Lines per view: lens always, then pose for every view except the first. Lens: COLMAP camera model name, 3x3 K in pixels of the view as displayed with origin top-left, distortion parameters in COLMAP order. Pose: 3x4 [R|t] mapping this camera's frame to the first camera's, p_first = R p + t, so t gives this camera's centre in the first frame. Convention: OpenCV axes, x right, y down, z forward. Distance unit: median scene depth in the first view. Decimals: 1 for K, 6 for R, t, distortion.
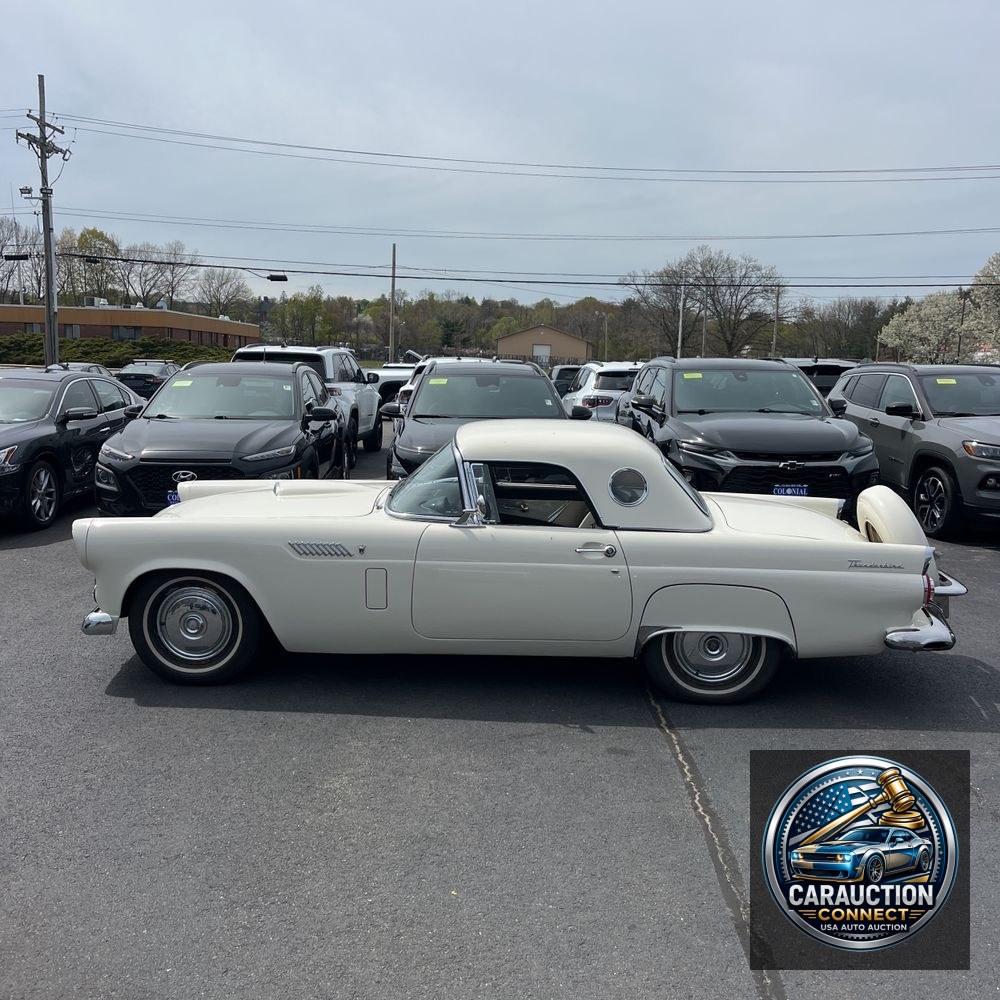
lens RADIAL K [[1014.6, 0, 500.1], [0, 1014.6, 494.4], [0, 0, 1]] dist [0.015479, 0.000000]
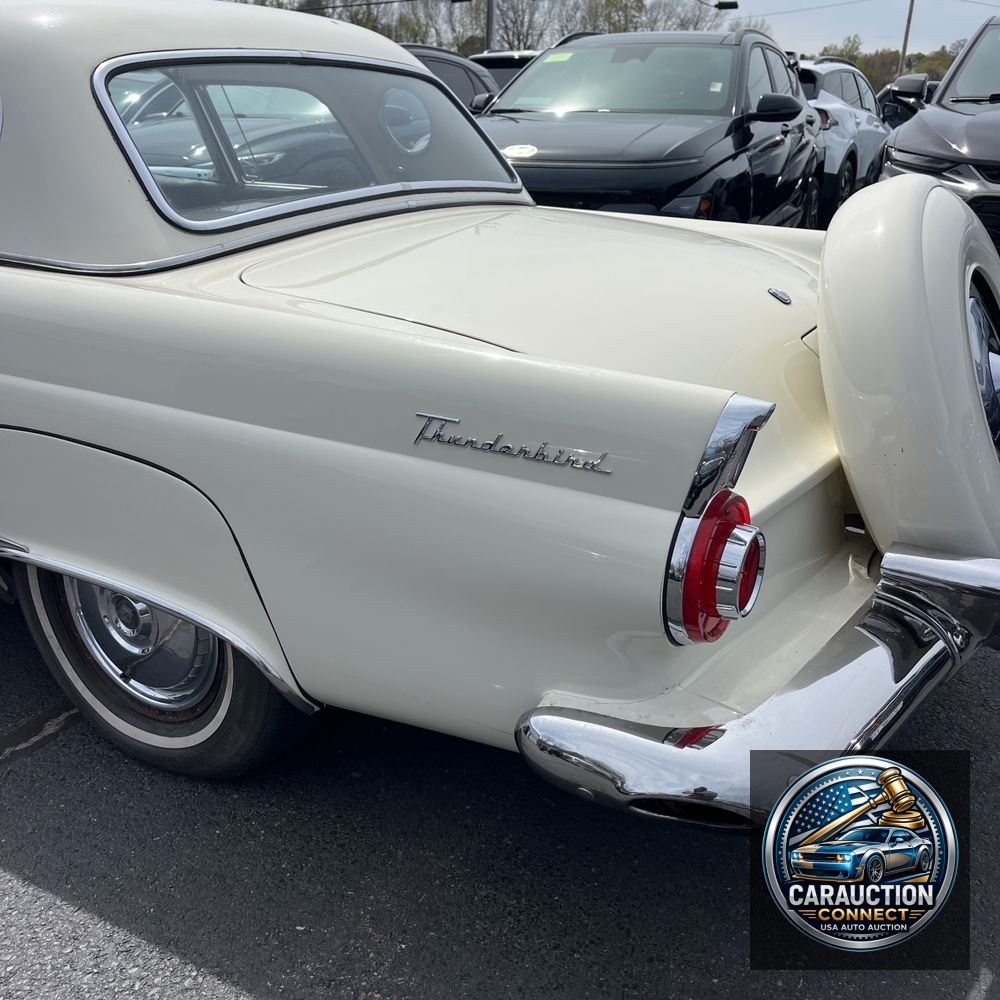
lens RADIAL K [[1014.6, 0, 500.4], [0, 1014.6, 507.7], [0, 0, 1]] dist [0.015479, 0.000000]
pose [[0.883639, 0.157332, -0.440940, 0.058494], [-0.054307, 0.969929, 0.237251, 0.003045], [0.465008, -0.185698, 0.865612, 0.095091]]
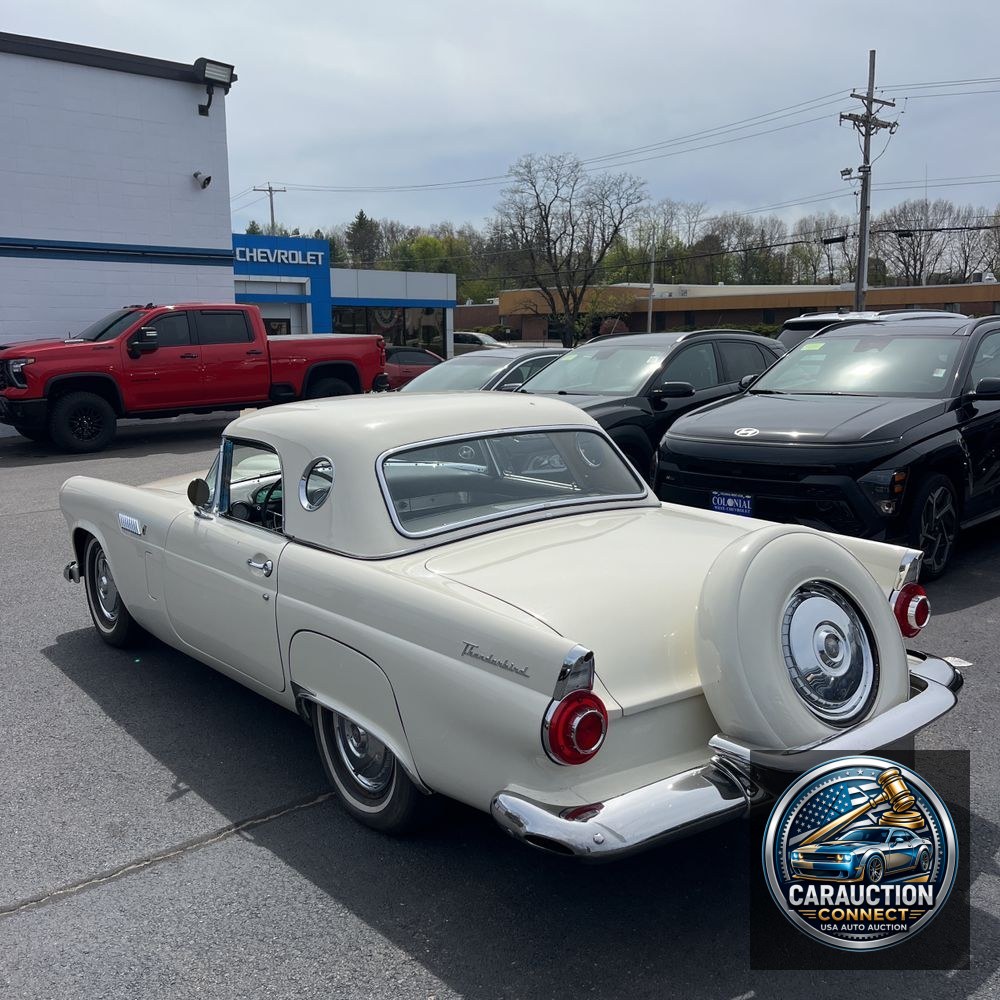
lens RADIAL K [[1014.6, 0, 502.2], [0, 1014.6, 509.8], [0, 0, 1]] dist [0.015479, 0.000000]
pose [[0.658164, 0.089995, -0.747477, 0.092927], [-0.065539, 0.995910, 0.062198, -0.005205], [0.750017, 0.008053, 0.661370, 0.079114]]
